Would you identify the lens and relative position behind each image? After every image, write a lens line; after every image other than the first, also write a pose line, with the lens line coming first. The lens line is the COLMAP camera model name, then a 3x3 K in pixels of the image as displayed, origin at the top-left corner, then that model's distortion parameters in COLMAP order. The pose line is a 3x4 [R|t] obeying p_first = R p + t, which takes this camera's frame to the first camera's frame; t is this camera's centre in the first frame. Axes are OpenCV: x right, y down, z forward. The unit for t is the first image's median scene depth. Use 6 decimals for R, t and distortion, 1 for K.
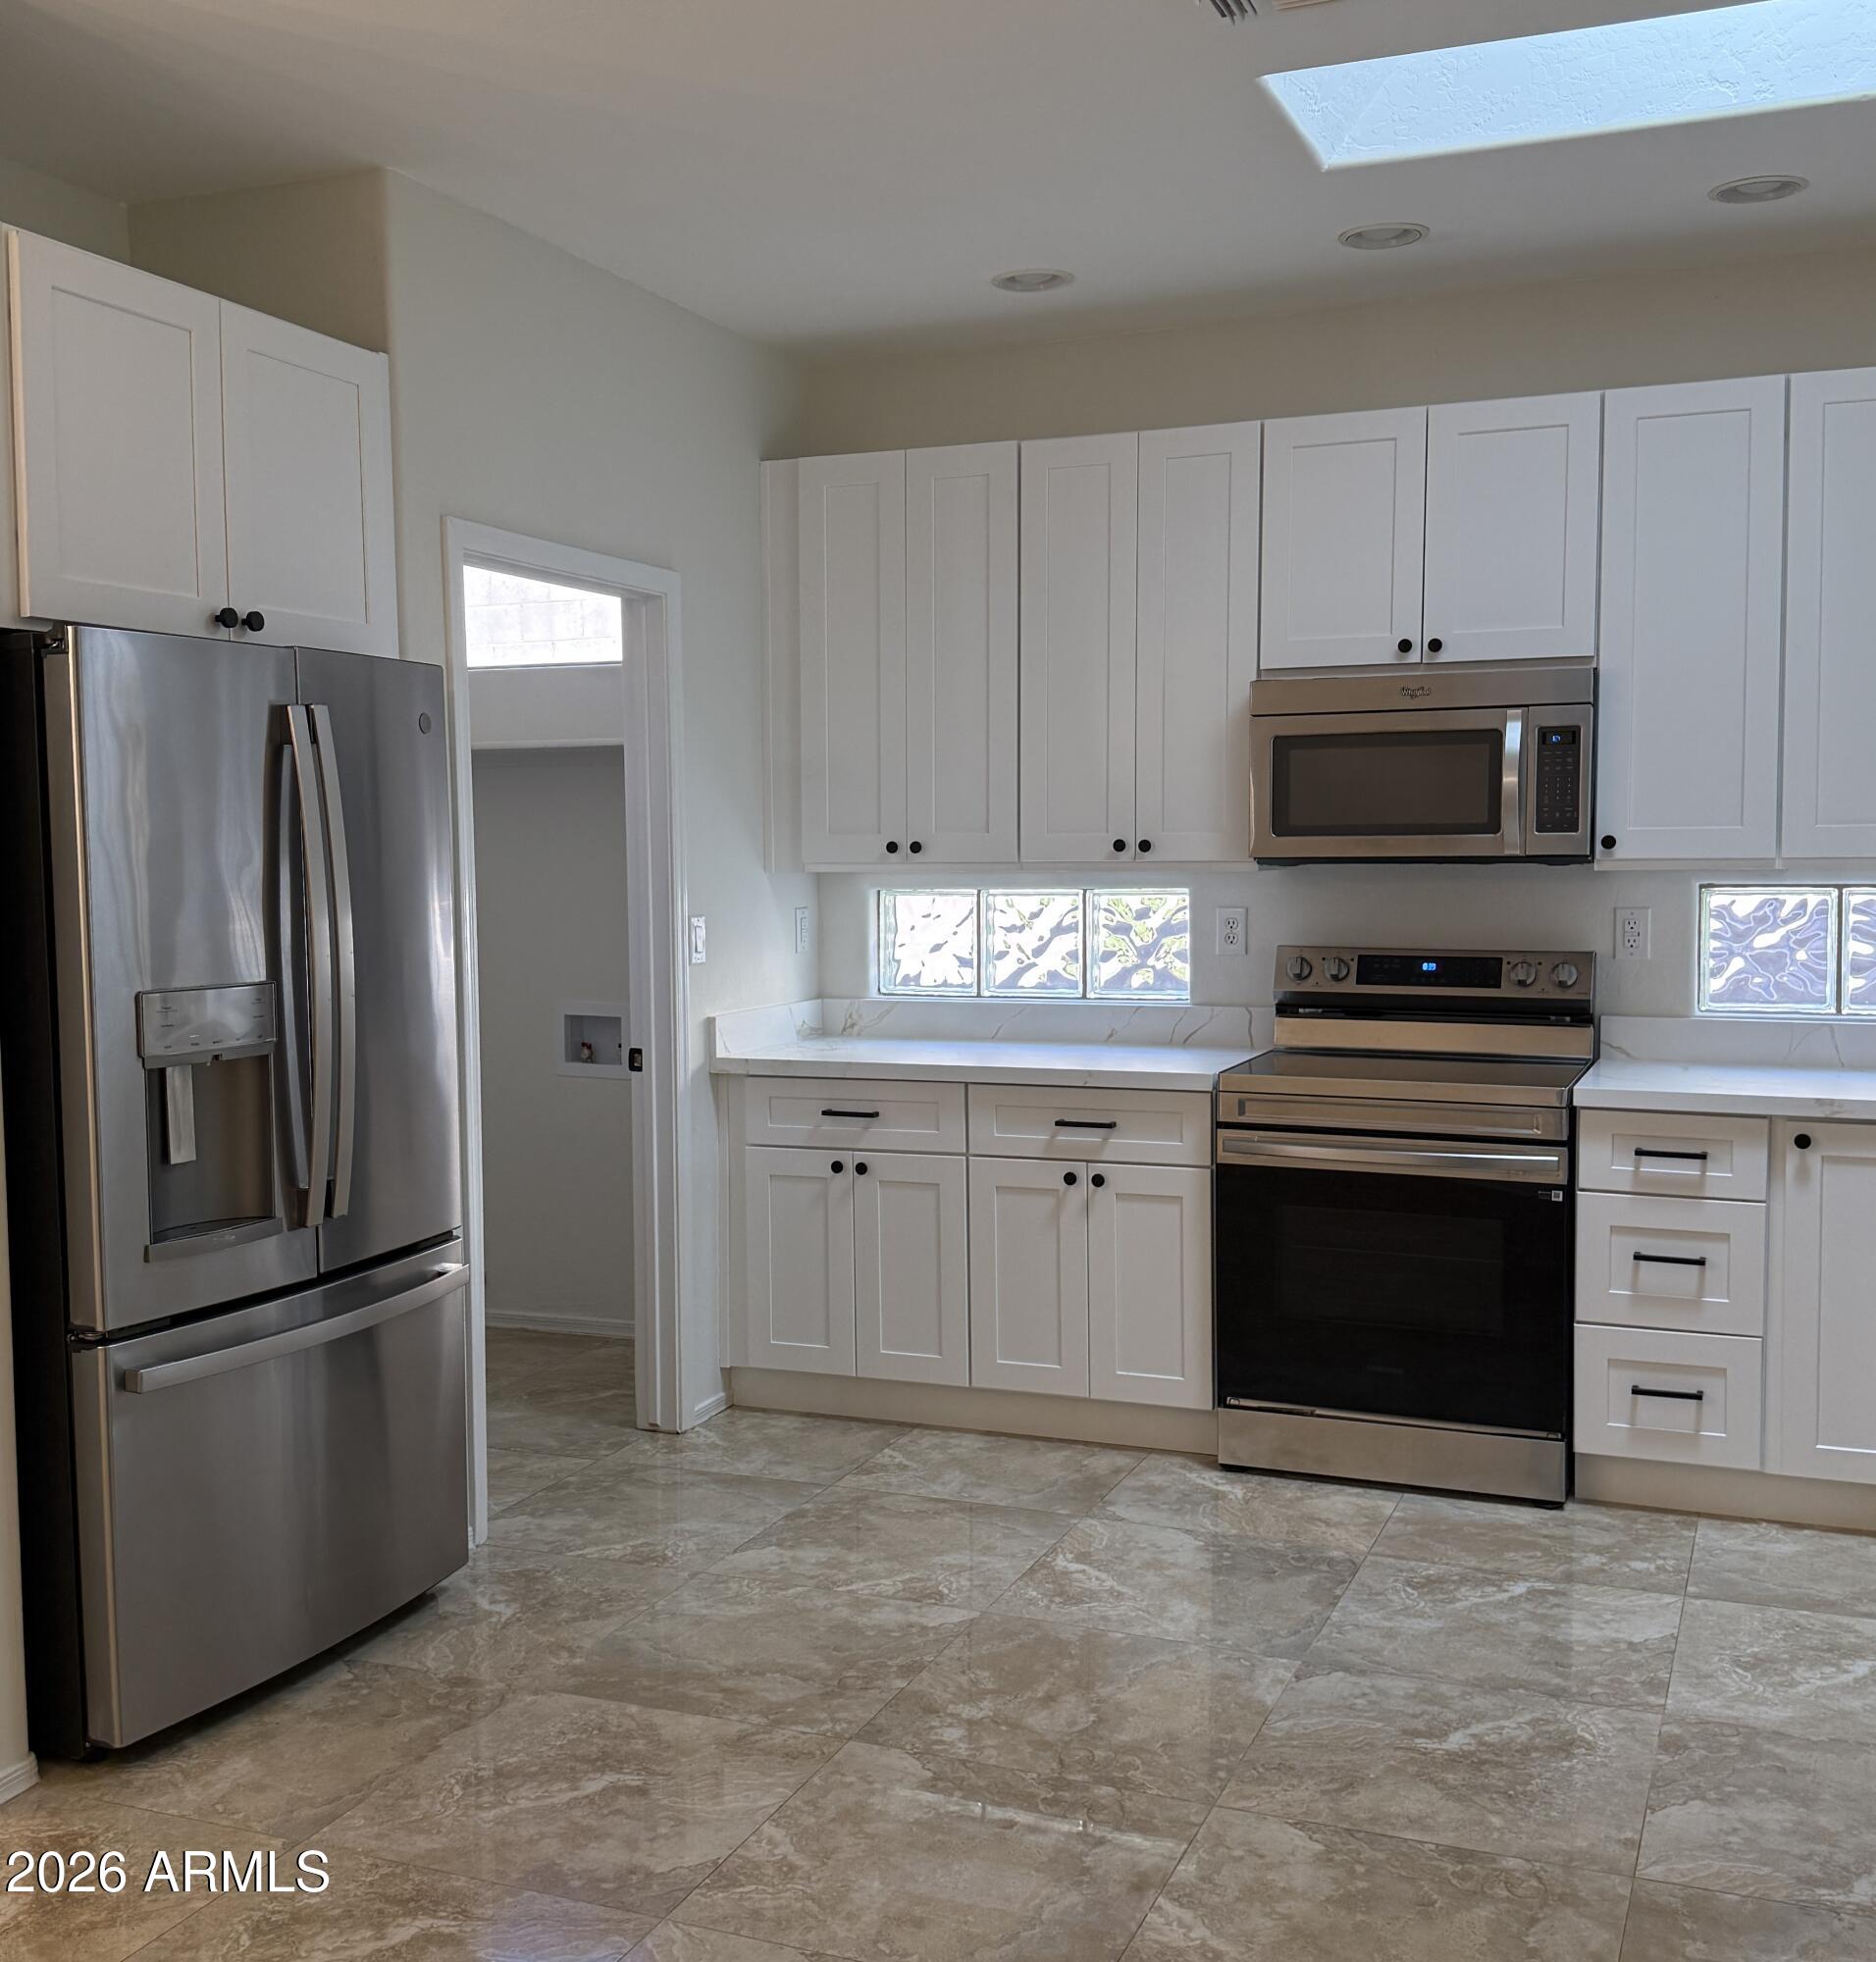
lens RADIAL K [[2079.6, 0, 910.6], [0, 2079.6, 987.4], [0, 0, 1]] dist [0.042828, 0.000000]
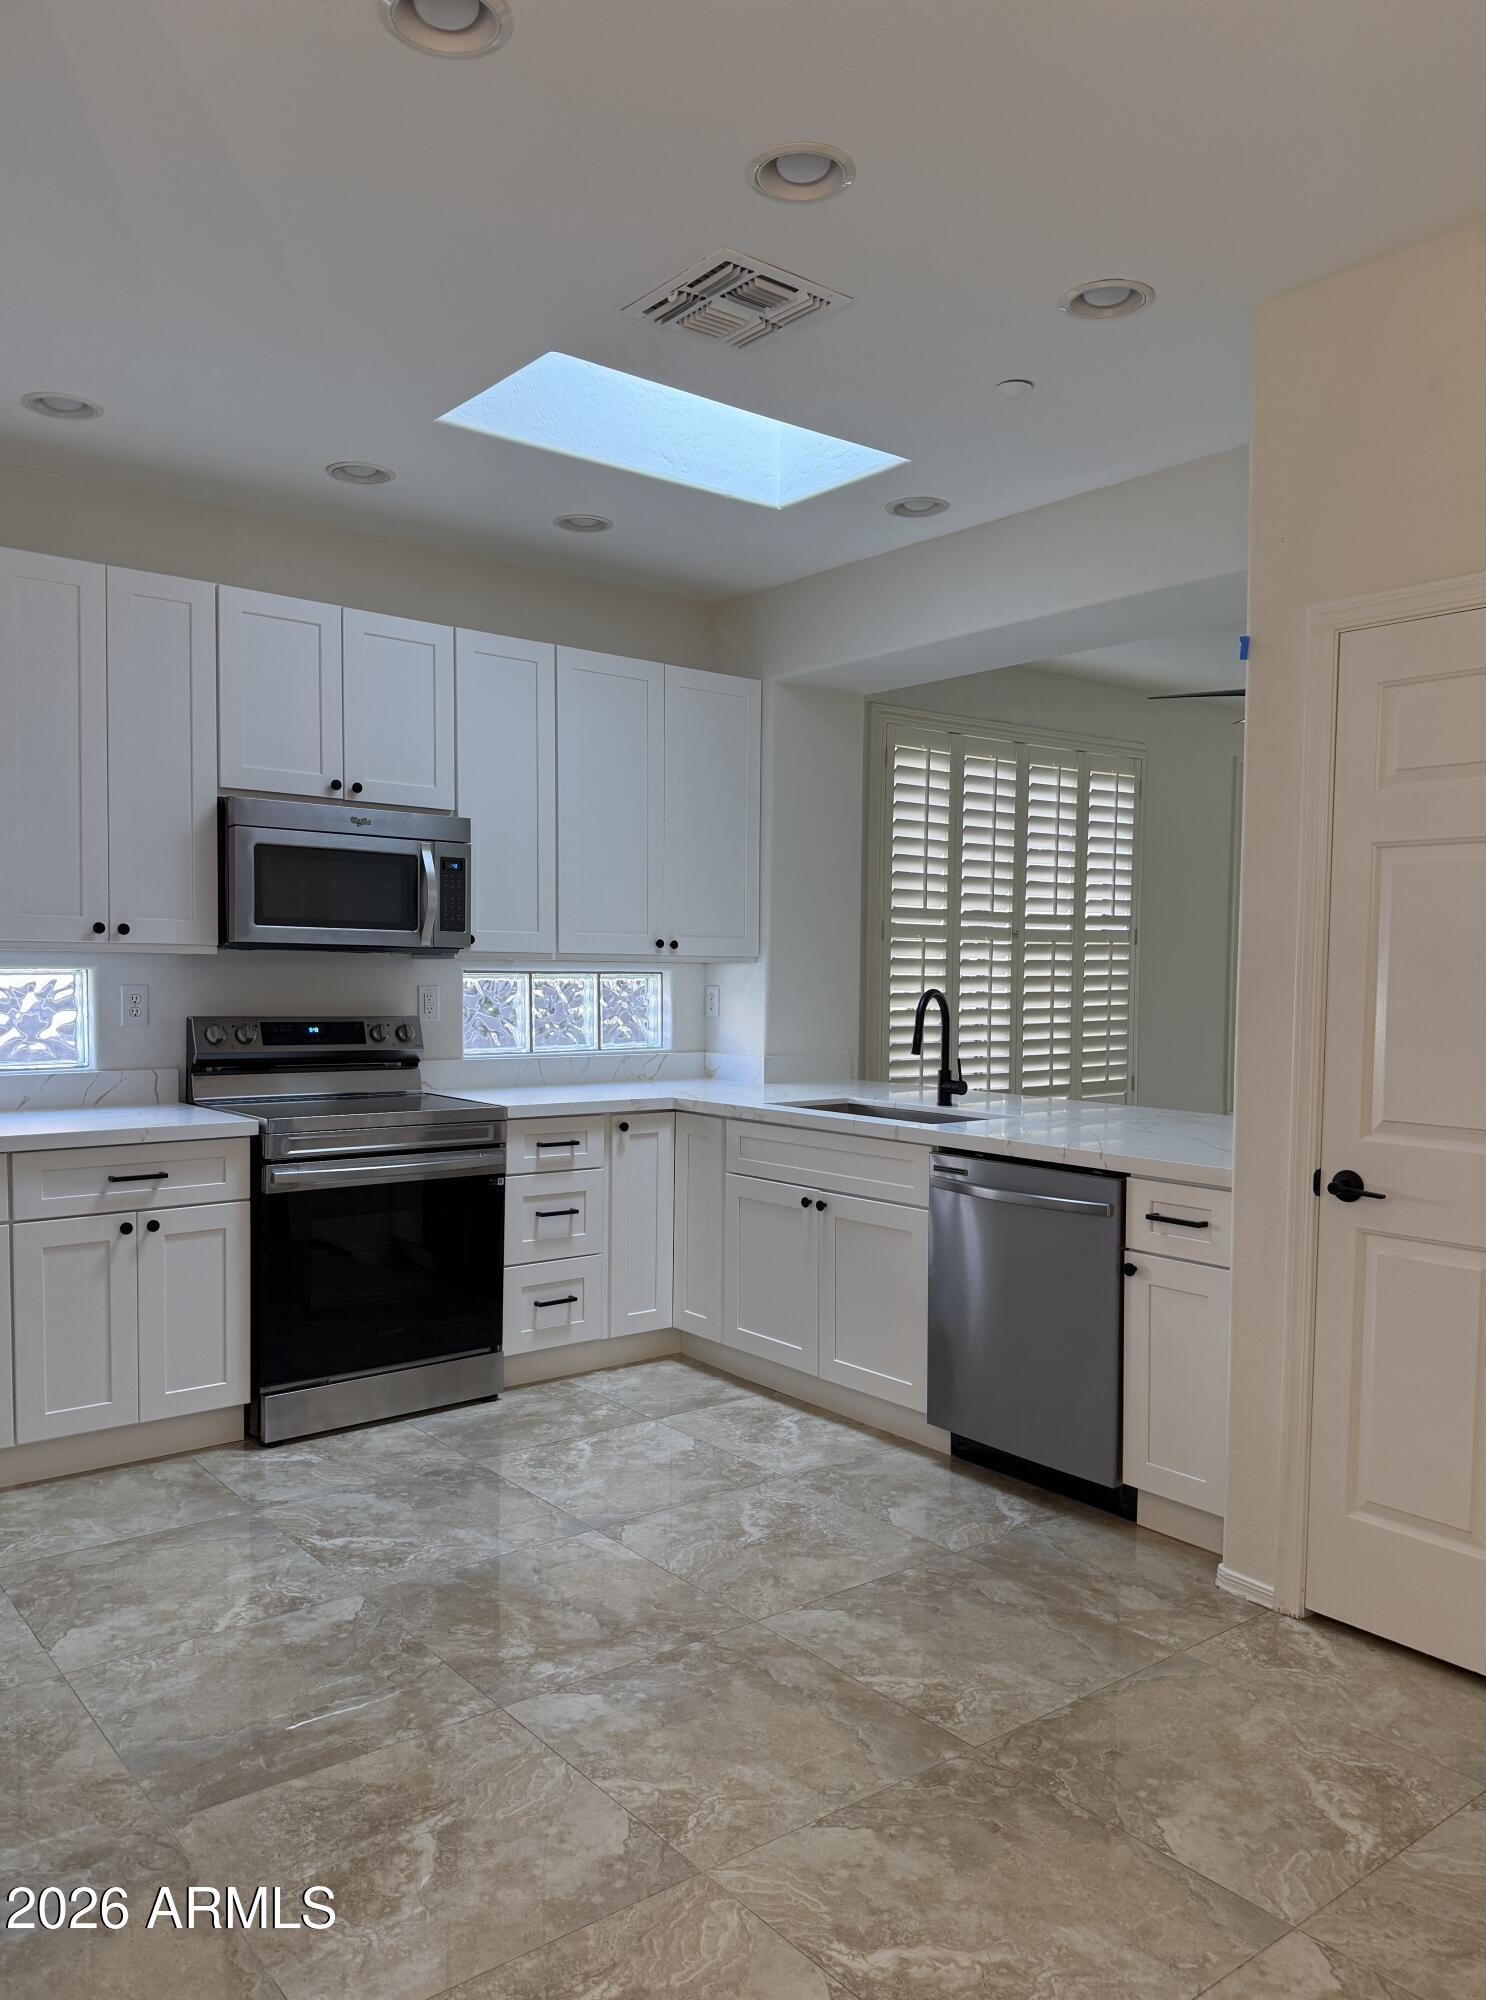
lens RADIAL K [[1463.5, 0, 696.8], [0, 1463.5, 1033.4], [0, 0, 1]] dist [0.072917, -0.031981]
pose [[0.503397, -0.028648, 0.863580, -0.477119], [0.044781, 0.998972, 0.007036, -0.004061], [-0.862894, 0.035130, 0.504162, 0.354260]]
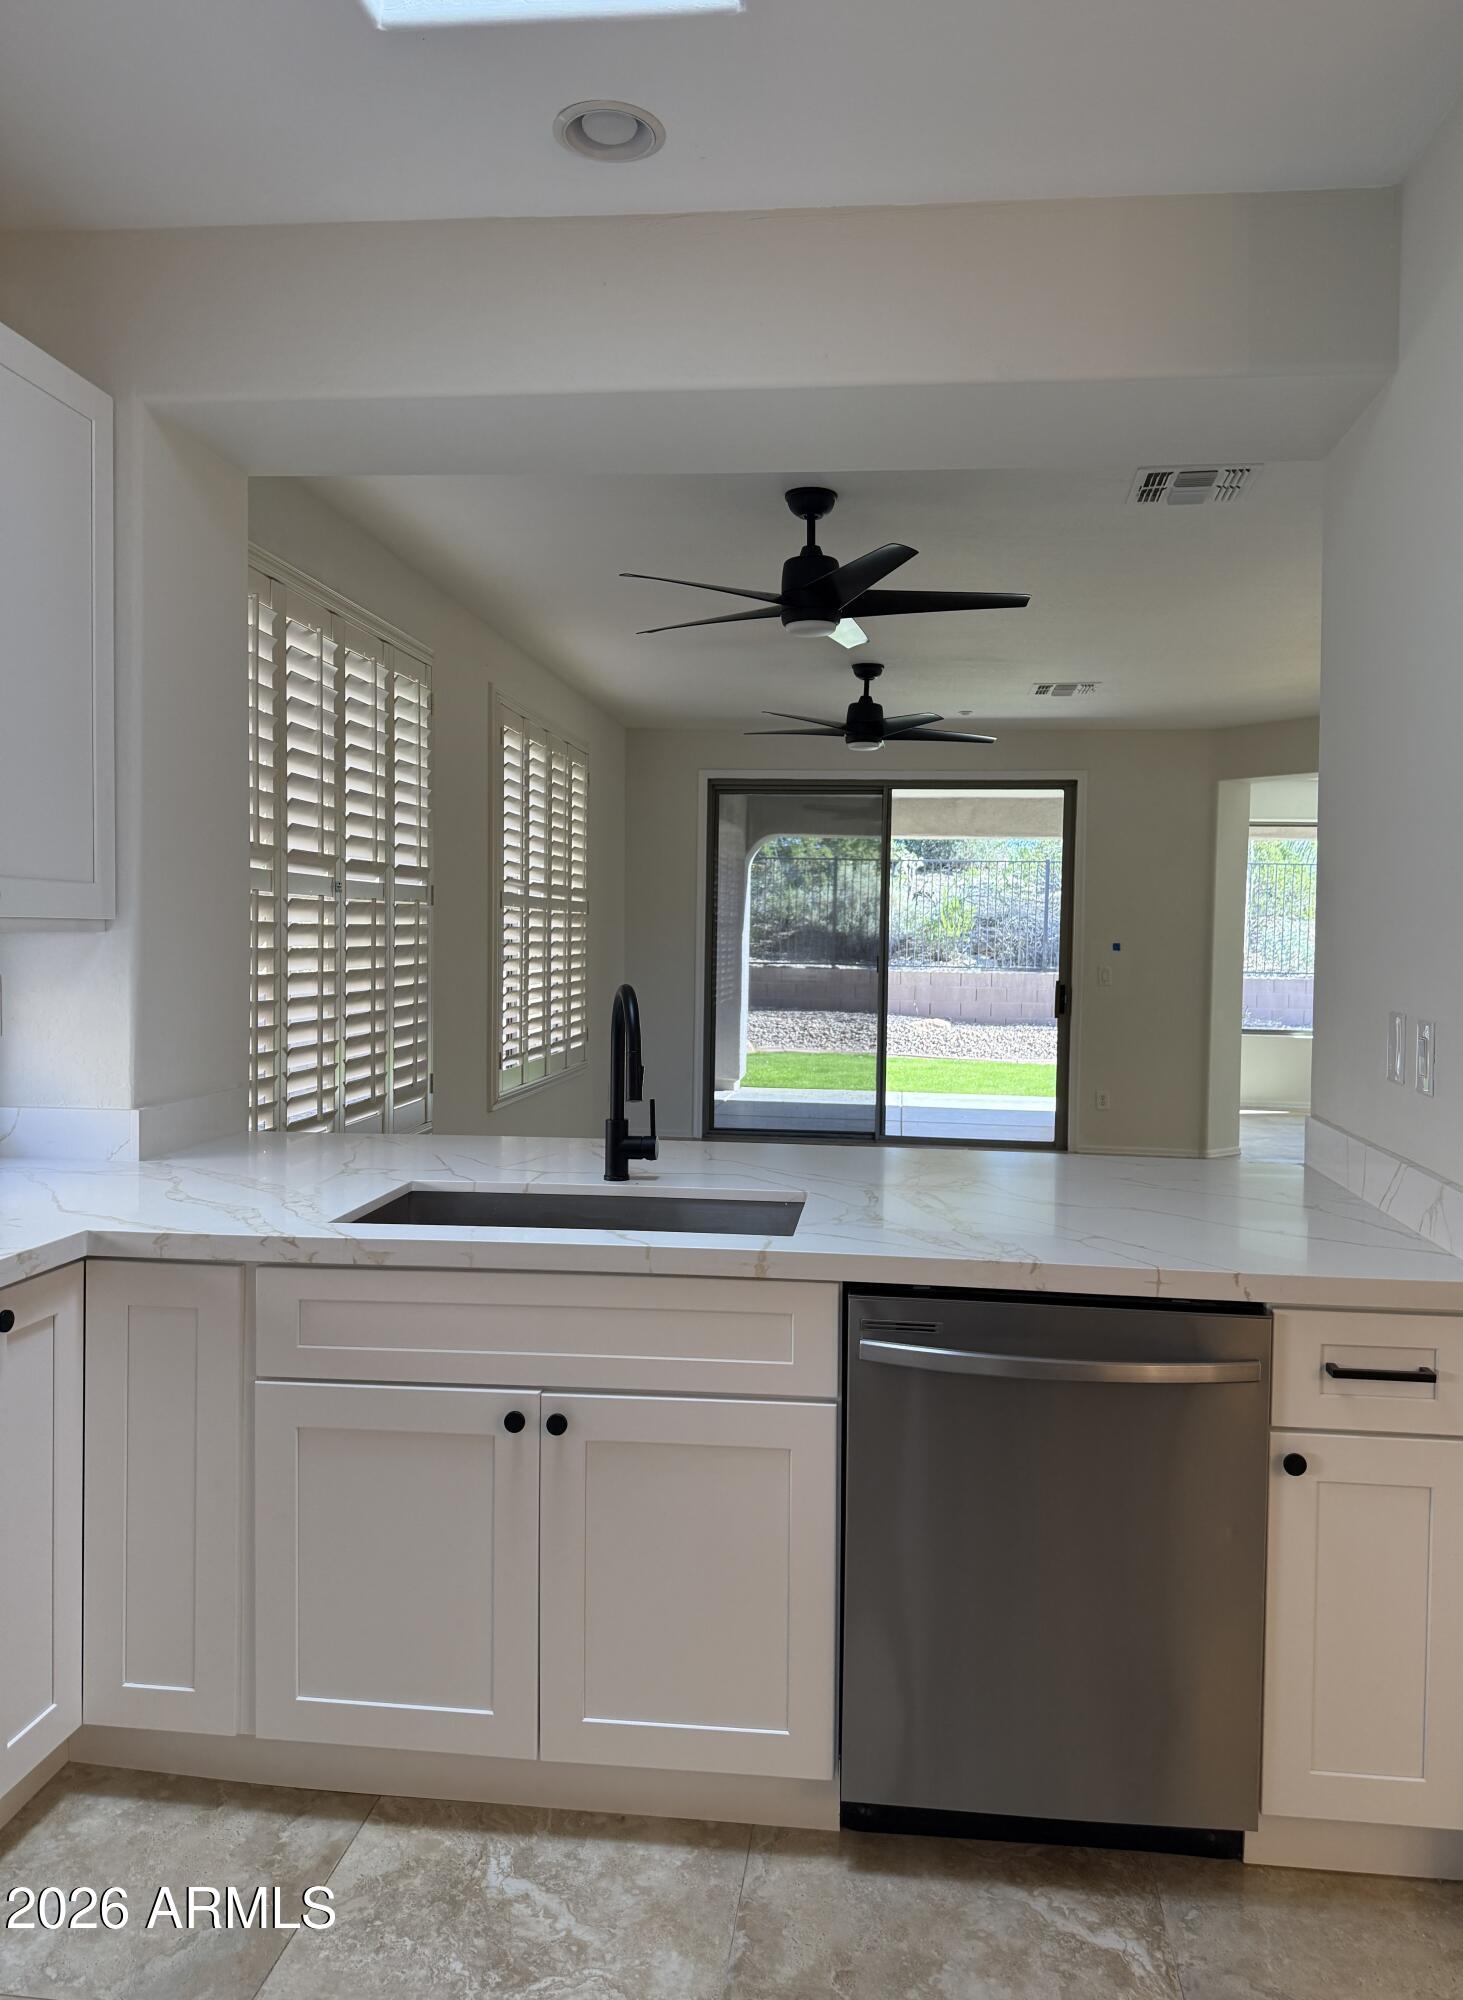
lens RADIAL K [[1436.7, 0, 748.0], [0, 1436.7, 1009.2], [0, 0, 1]] dist [0.005581, -0.003701]
pose [[-0.280774, -0.038262, 0.959011, -0.083930], [0.048886, 0.997338, 0.054104, -0.038395], [-0.958528, 0.062073, -0.278156, 0.822795]]
